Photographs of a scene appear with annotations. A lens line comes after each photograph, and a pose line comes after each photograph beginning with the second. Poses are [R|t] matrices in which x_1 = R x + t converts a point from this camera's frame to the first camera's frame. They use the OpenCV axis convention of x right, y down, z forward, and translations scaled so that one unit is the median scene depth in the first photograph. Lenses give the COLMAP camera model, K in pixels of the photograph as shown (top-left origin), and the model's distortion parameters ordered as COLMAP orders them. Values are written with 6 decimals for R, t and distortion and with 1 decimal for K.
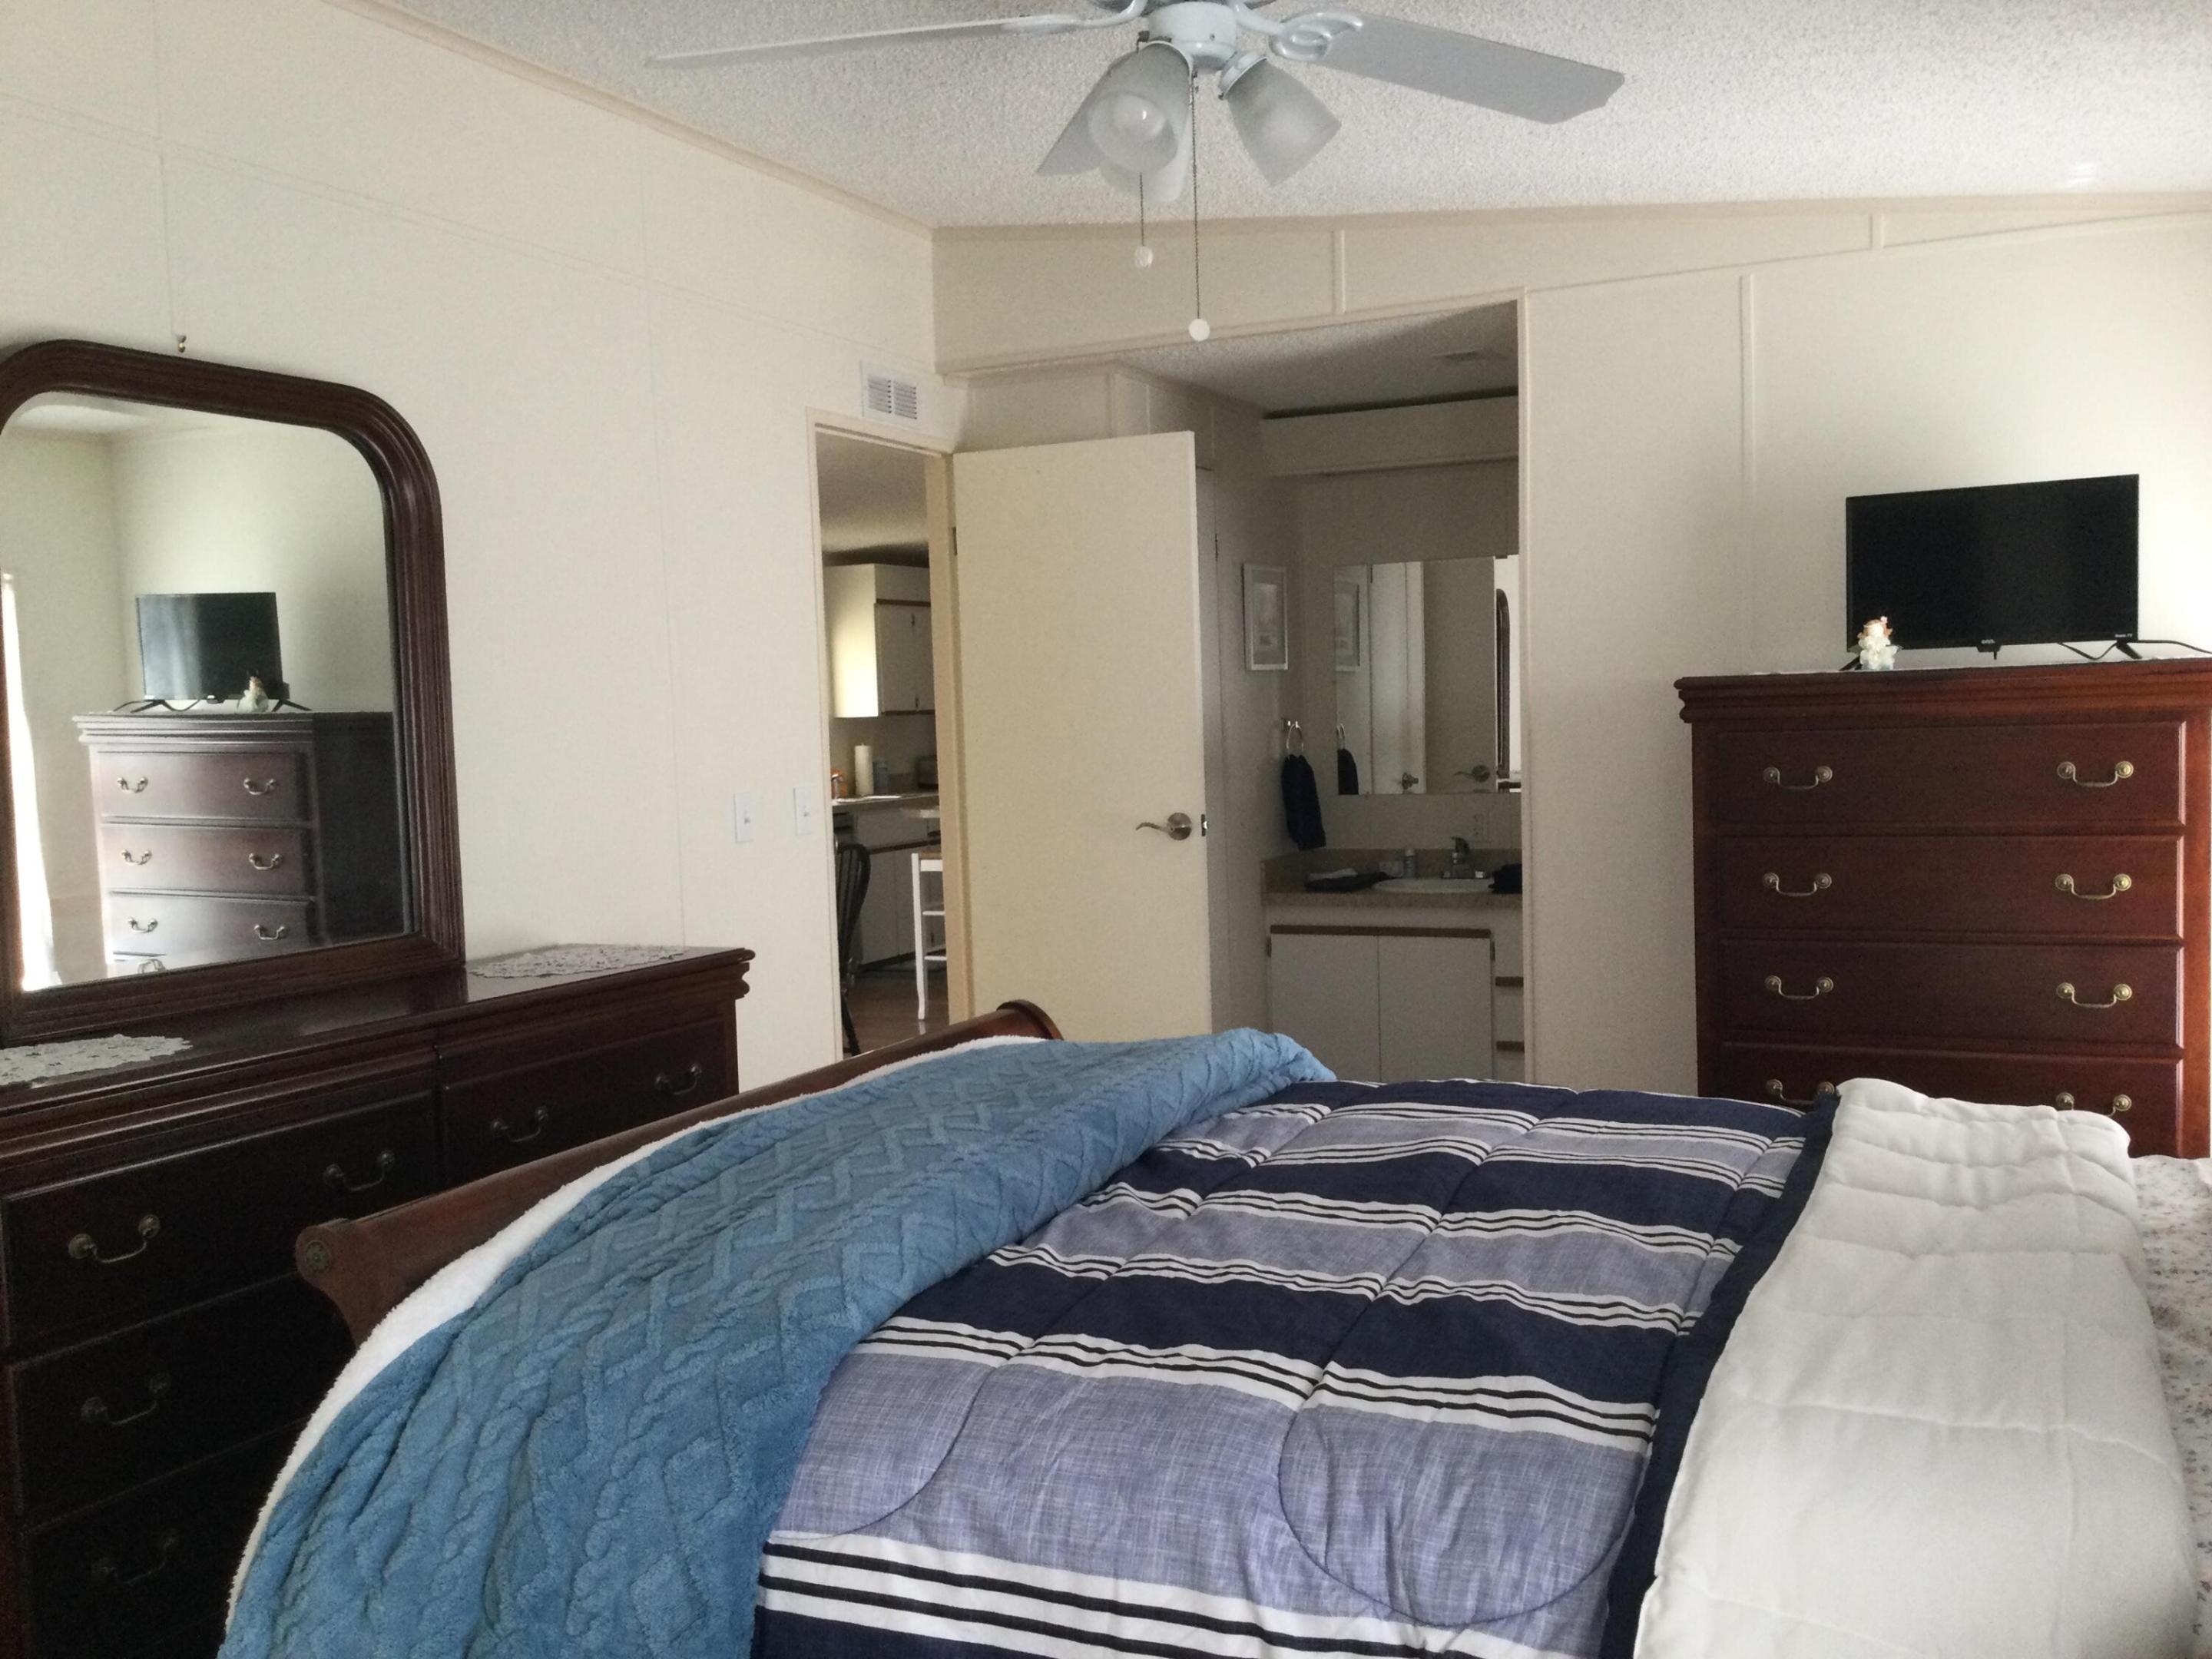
lens RADIAL K [[2010.1, 0, 1106.0], [0, 2010.1, 829.5], [0, 0, 1]] dist [0.068649, -0.005313]
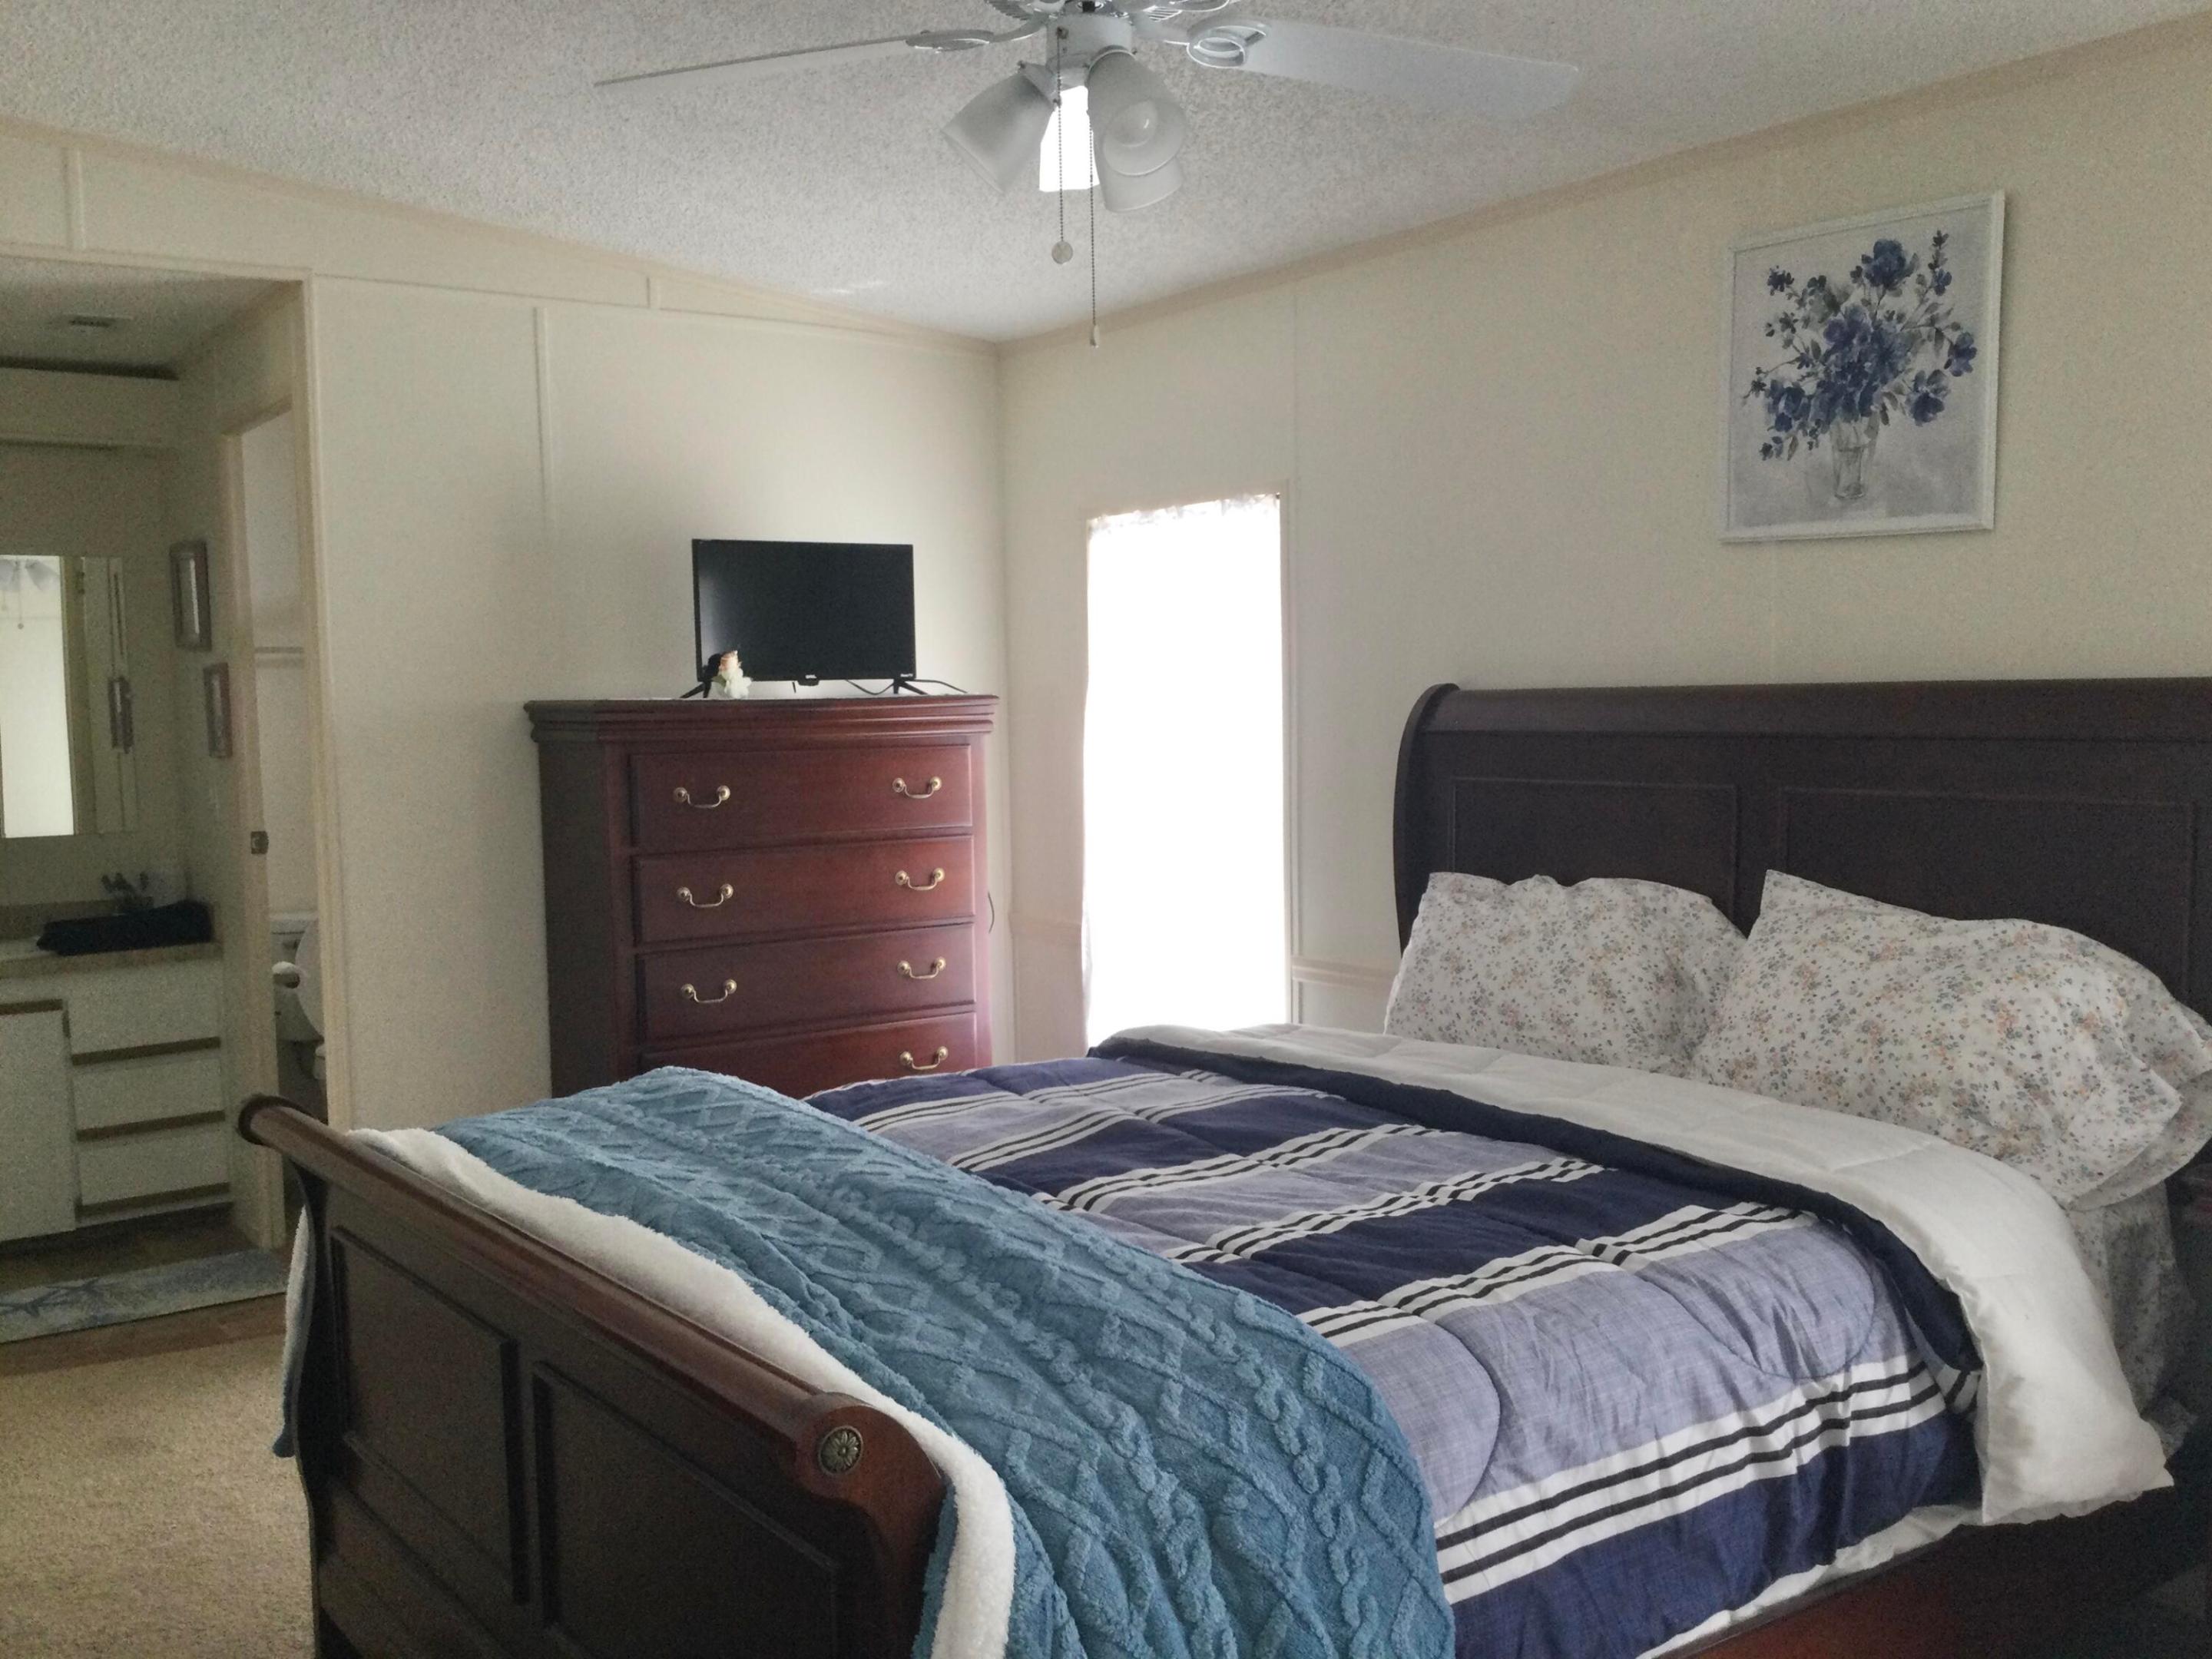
lens RADIAL K [[1992.3, 0, 1113.1], [0, 1992.3, 875.8], [0, 0, 1]] dist [0.122009, -0.260317]
pose [[0.494291, -0.054580, 0.867581, -0.885736], [0.057819, 0.997881, 0.029836, -0.005541], [-0.867371, 0.035415, 0.496400, 0.531921]]
